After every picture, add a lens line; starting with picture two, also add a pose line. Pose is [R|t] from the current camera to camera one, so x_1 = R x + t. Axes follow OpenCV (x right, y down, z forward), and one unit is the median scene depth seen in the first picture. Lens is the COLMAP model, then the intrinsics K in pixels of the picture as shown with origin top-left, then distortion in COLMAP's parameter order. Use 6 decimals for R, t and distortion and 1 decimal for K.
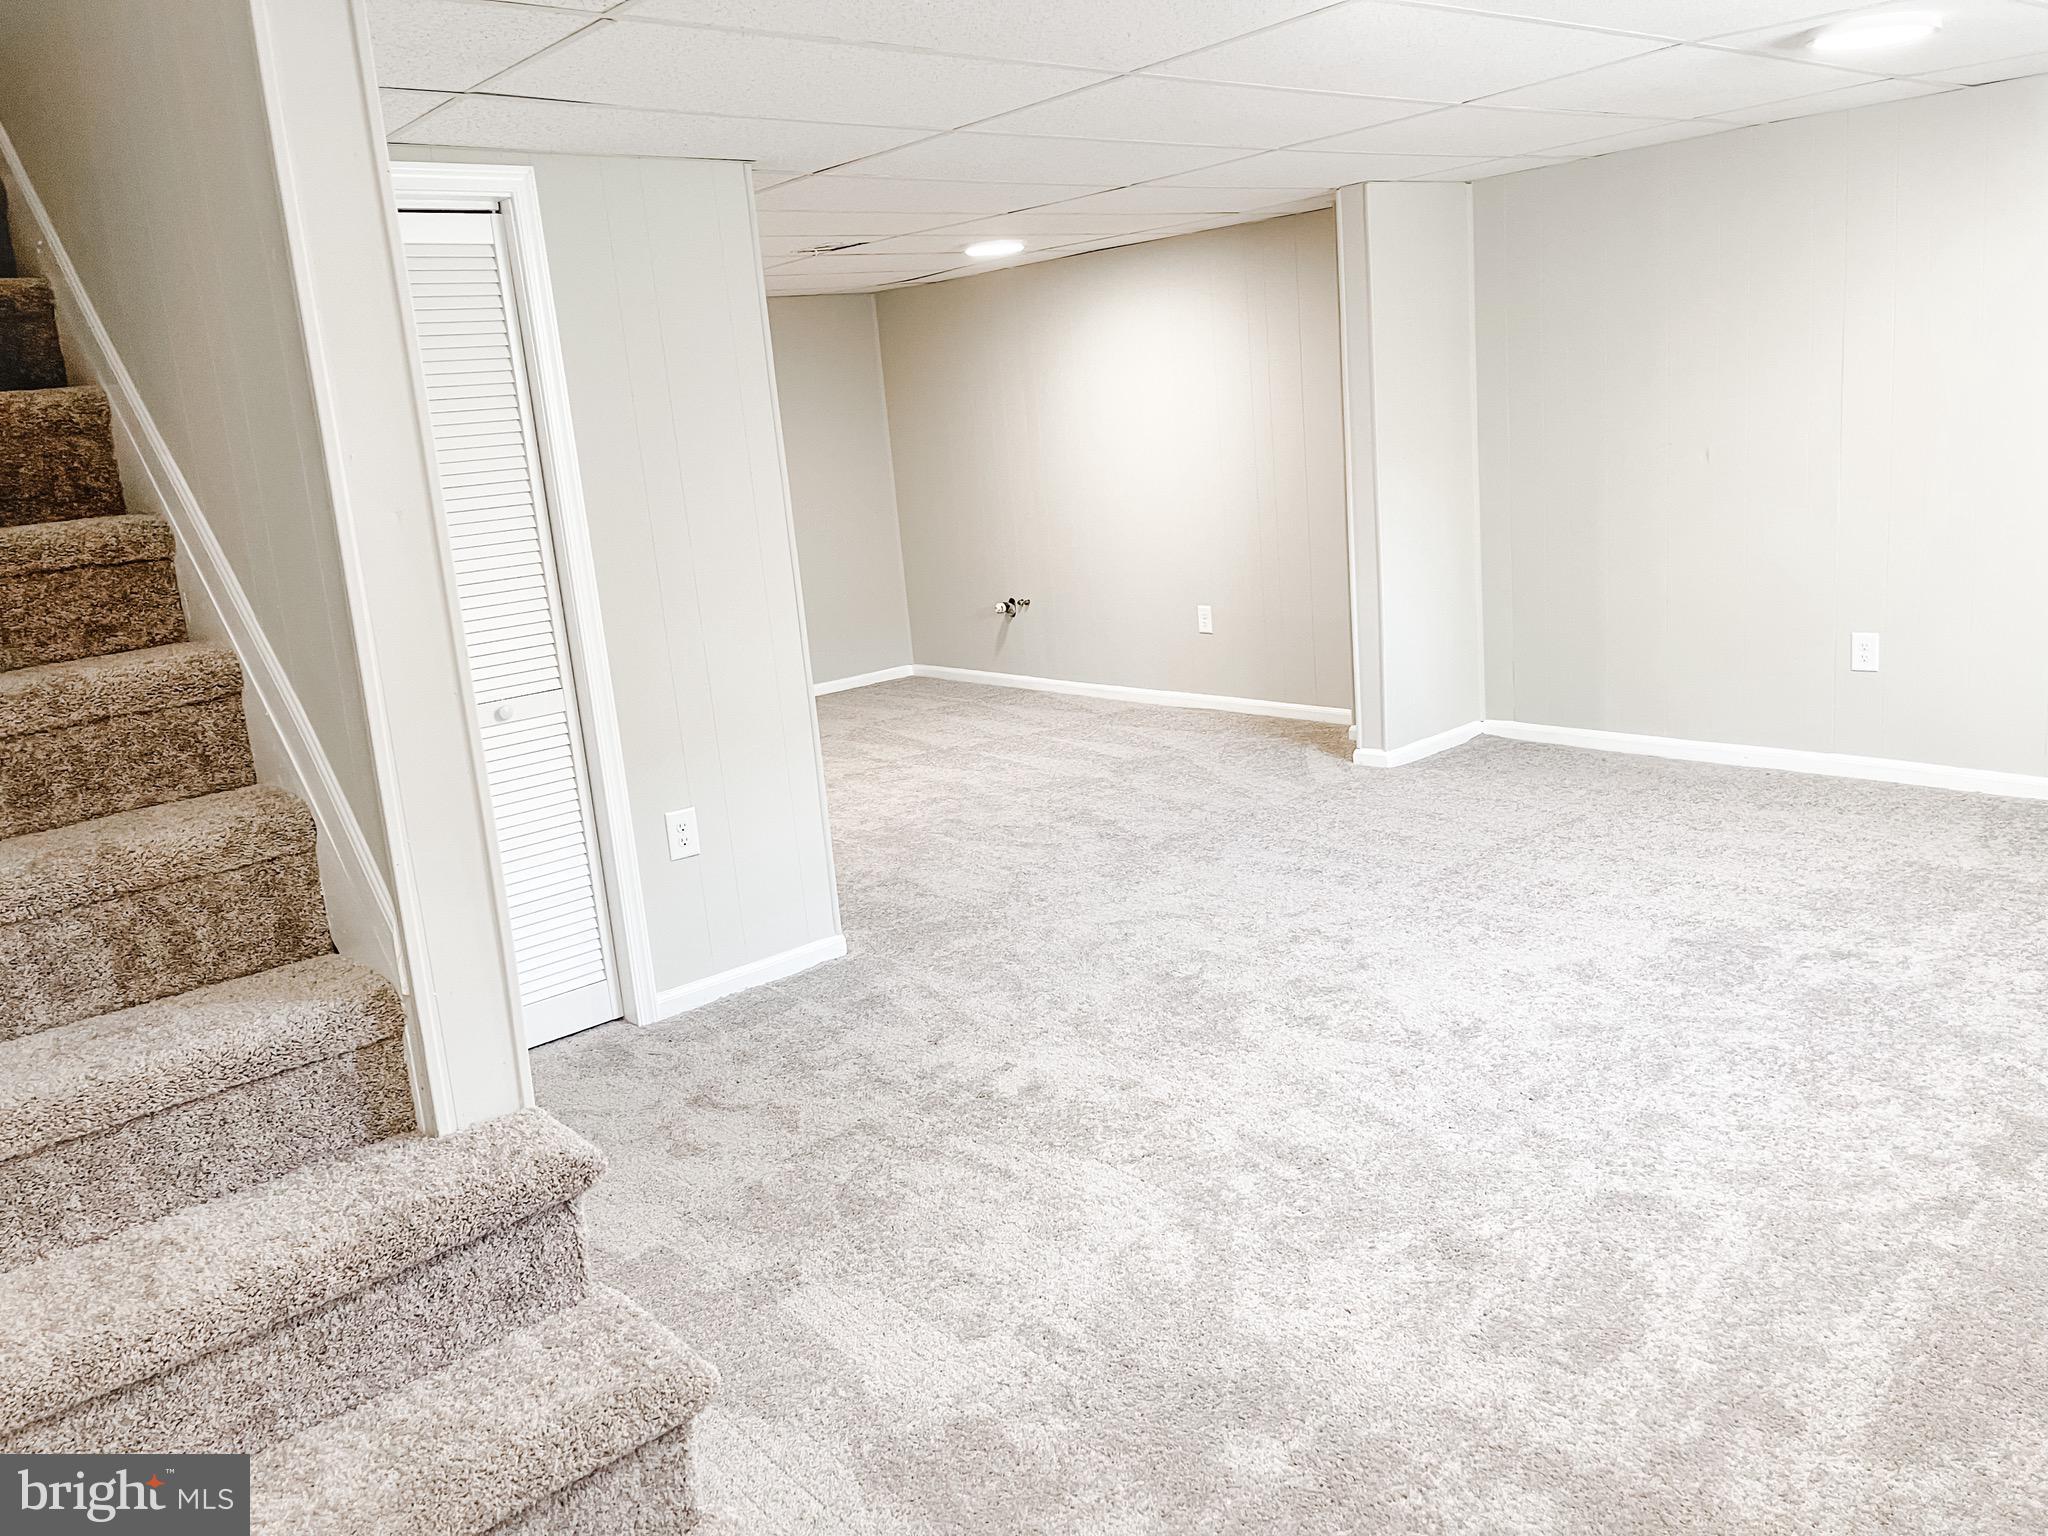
lens RADIAL K [[1530.0, 0, 1024.0], [0, 1530.0, 768.0], [0, 0, 1]] dist [0.005986, 0.001396]
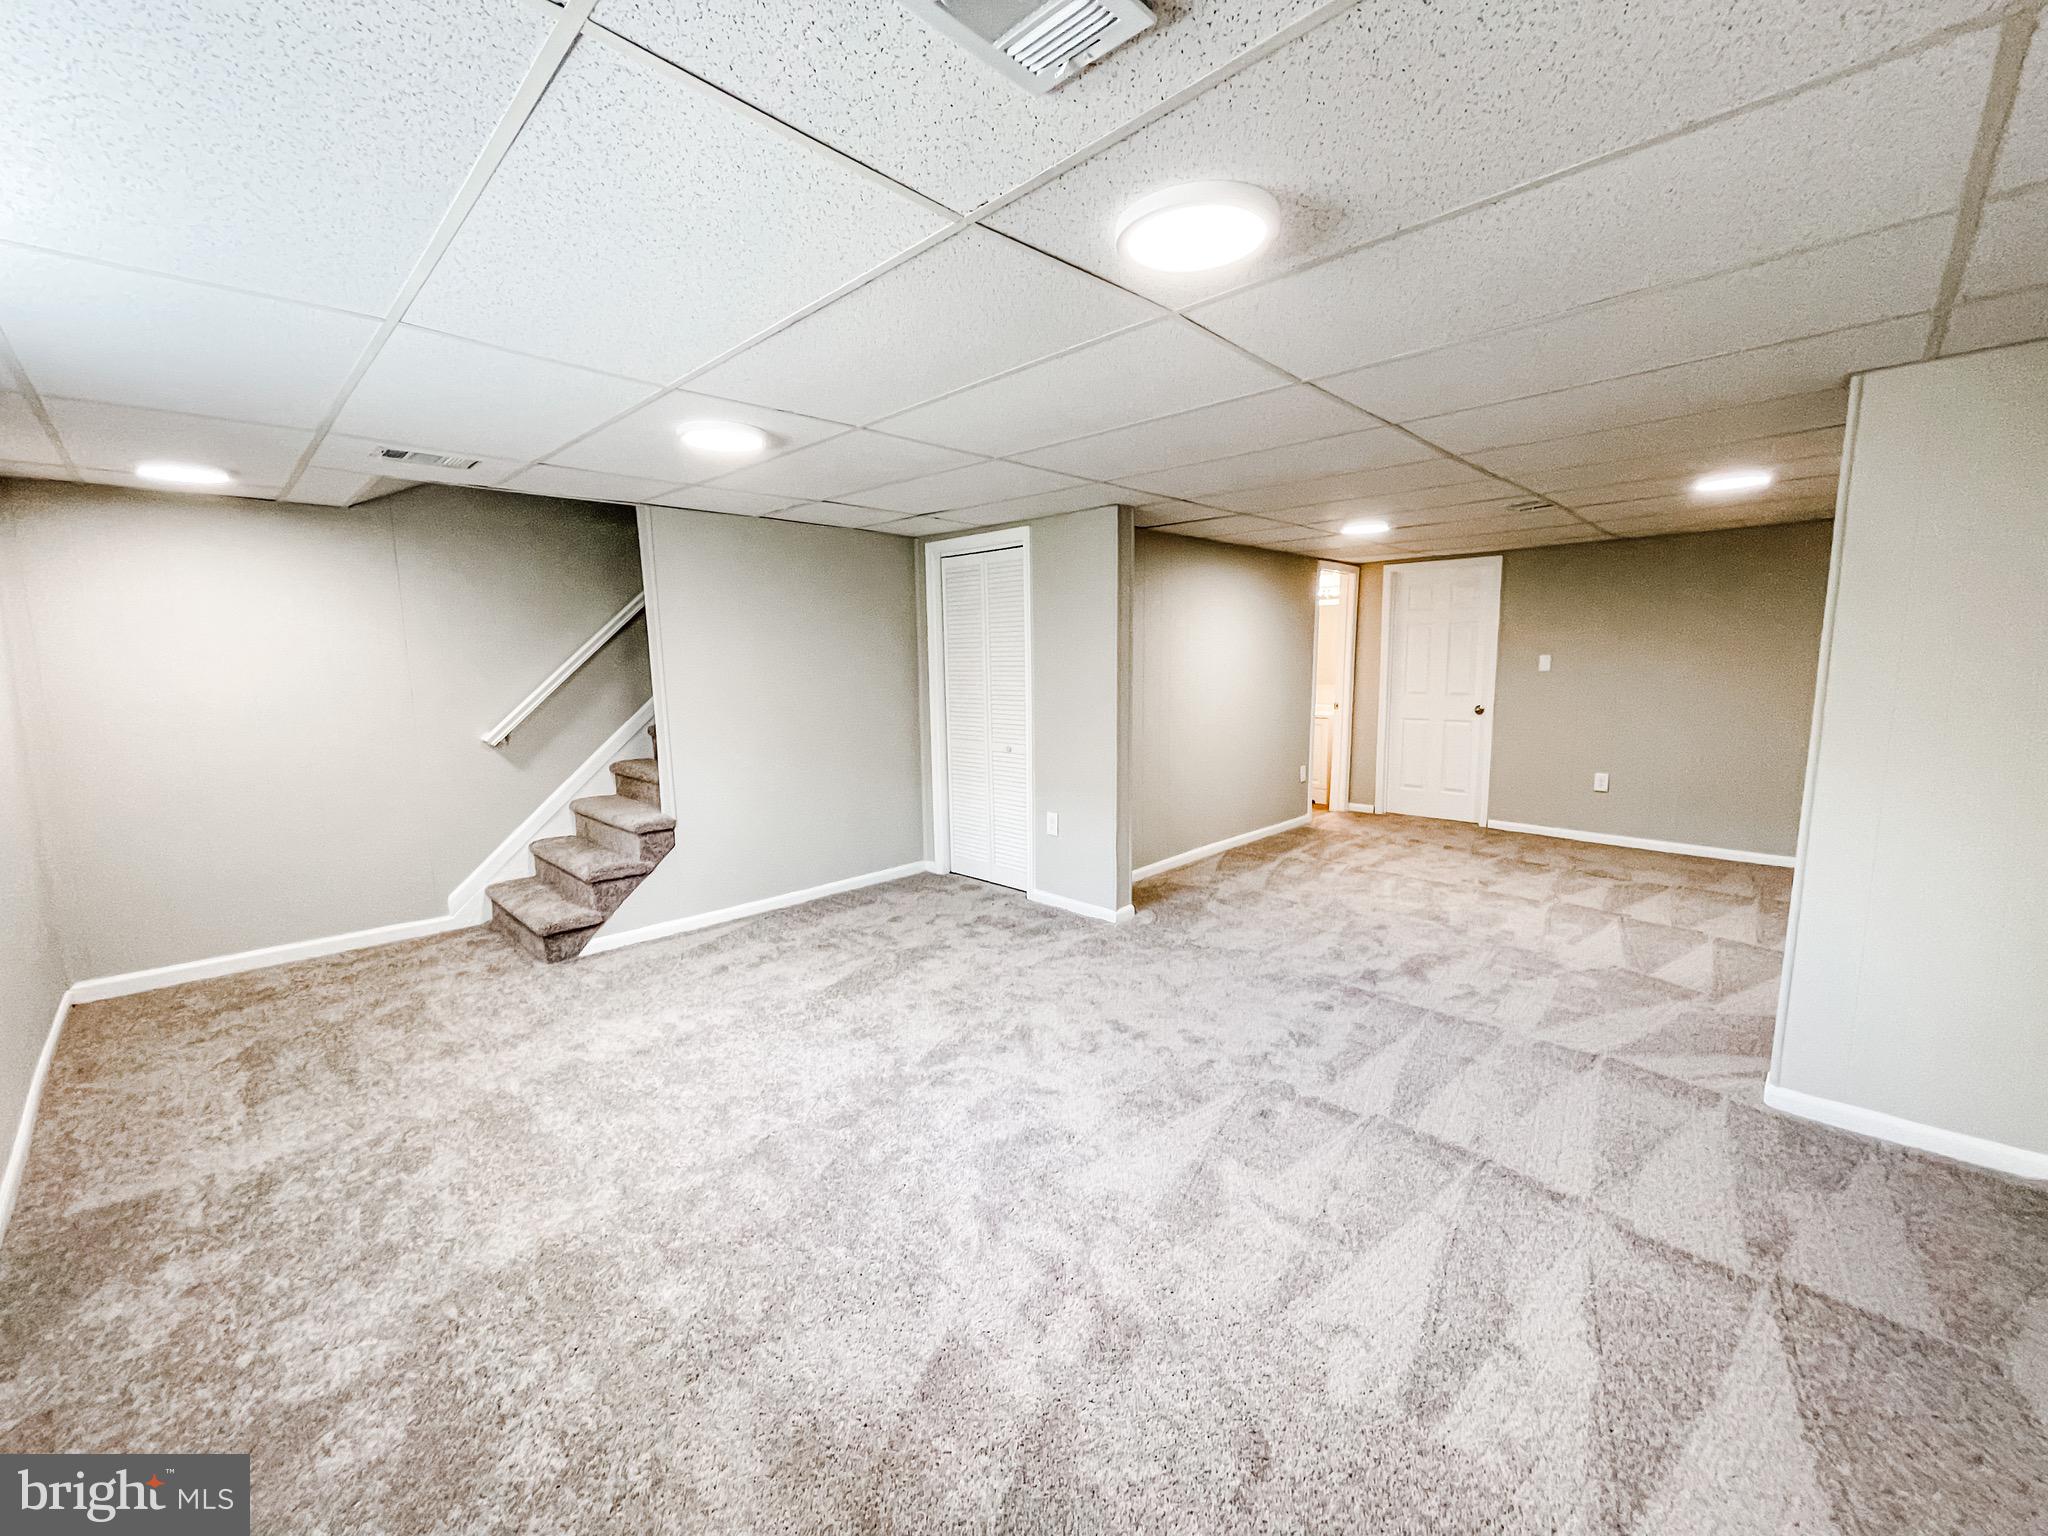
lens RADIAL K [[826.2, 0, 1024.0], [0, 826.2, 768.0], [0, 0, 1]] dist [-0.007226, -0.000061]
pose [[0.085709, 0.217054, -0.972390, 0.882488], [-0.223399, 0.955317, 0.193552, -0.248598], [0.970951, 0.200642, 0.130369, 0.801391]]
